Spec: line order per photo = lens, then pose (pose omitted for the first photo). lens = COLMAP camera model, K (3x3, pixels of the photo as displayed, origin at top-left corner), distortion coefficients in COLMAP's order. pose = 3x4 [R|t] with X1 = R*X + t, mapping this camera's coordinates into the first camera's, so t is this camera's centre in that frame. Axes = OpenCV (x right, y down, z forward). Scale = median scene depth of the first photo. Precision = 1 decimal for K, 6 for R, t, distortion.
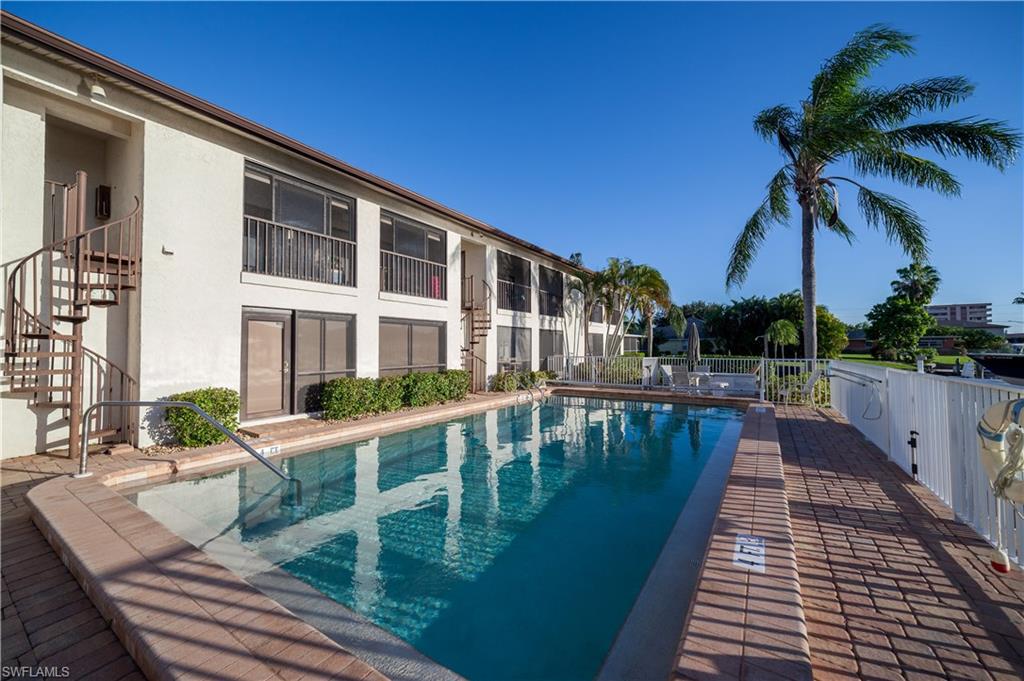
lens RADIAL K [[388.5, 0, 508.9], [0, 388.5, 338.1], [0, 0, 1]] dist [-0.000706, -0.000267]
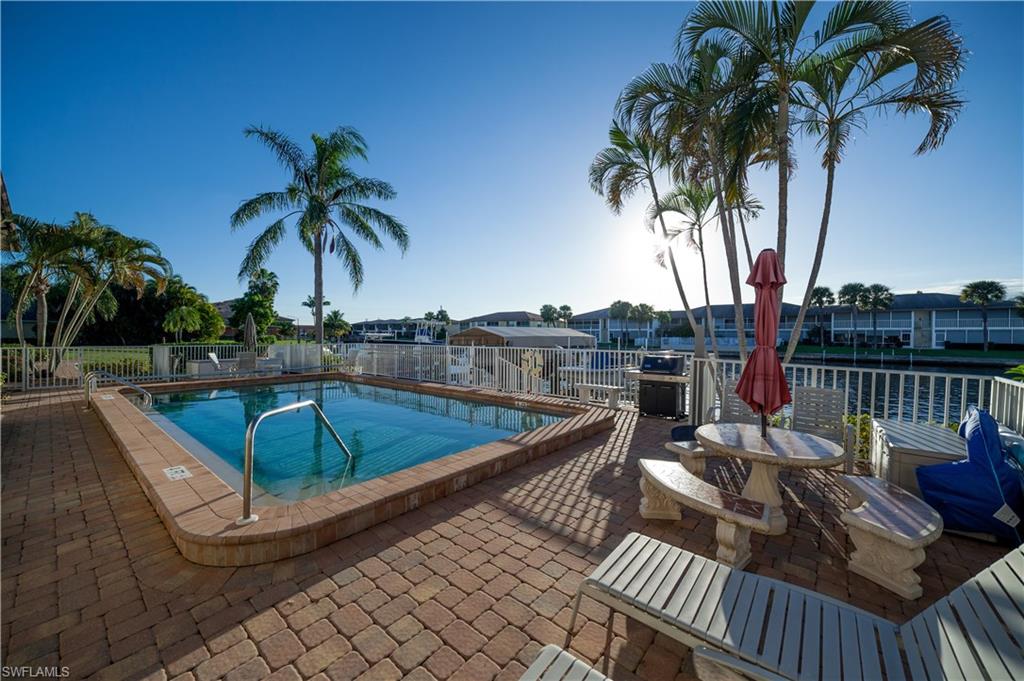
lens RADIAL K [[388.5, 0, 508.9], [0, 388.5, 338.1], [0, 0, 1]] dist [-0.000706, -0.000267]
pose [[0.109145, -0.007889, 0.993995, -0.450219], [-0.028072, 0.999545, 0.011015, 0.000515], [-0.993629, -0.029106, 0.108874, 0.122295]]
